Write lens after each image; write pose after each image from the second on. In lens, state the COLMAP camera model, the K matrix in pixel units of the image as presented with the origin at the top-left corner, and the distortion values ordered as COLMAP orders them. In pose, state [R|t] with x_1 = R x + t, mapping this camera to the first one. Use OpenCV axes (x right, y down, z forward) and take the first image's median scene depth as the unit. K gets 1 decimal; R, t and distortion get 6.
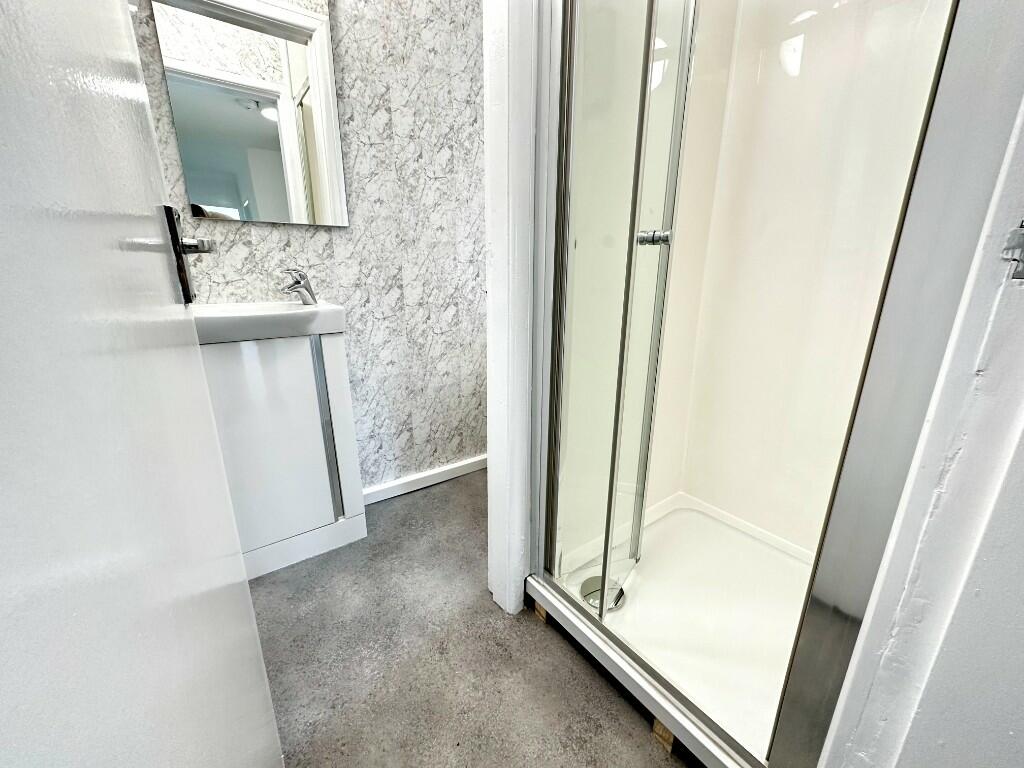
lens RADIAL K [[408.1, 0, 512.0], [0, 408.1, 384.0], [0, 0, 1]] dist [-0.000386, 0.000152]
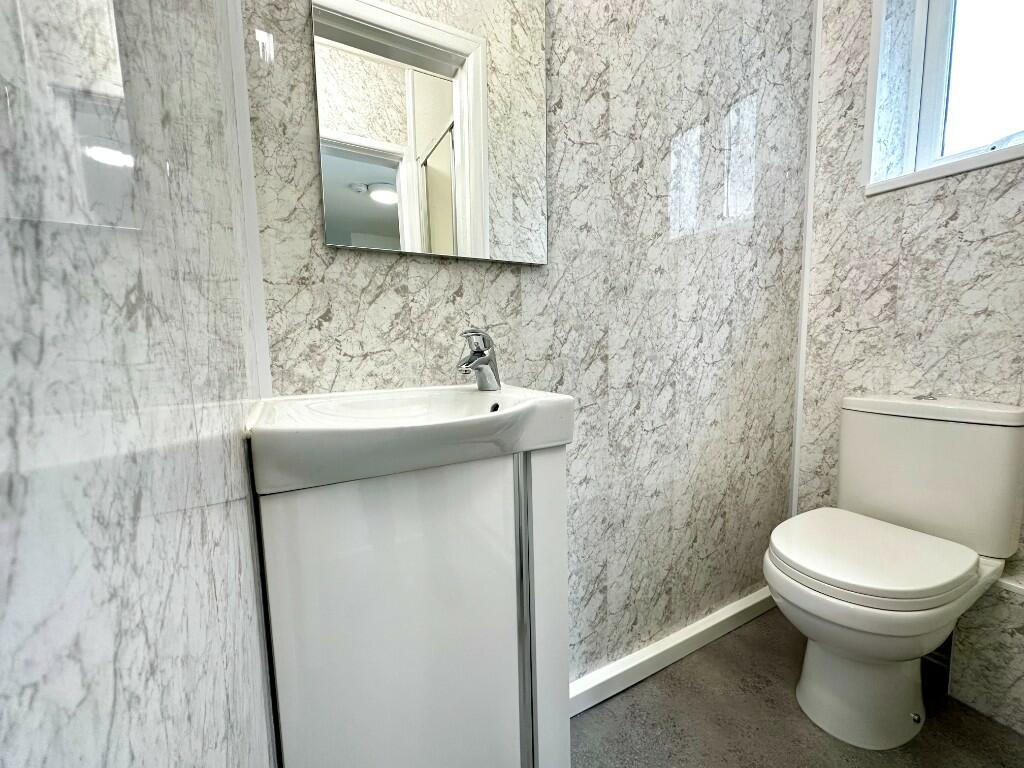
lens RADIAL K [[408.1, 0, 512.0], [0, 408.1, 384.0], [0, 0, 1]] dist [-0.000386, 0.000152]
pose [[0.989343, -0.005722, -0.145493, -0.351493], [-0.019268, 0.985295, -0.169771, -0.098581], [0.144325, 0.170765, 0.974684, 0.407903]]
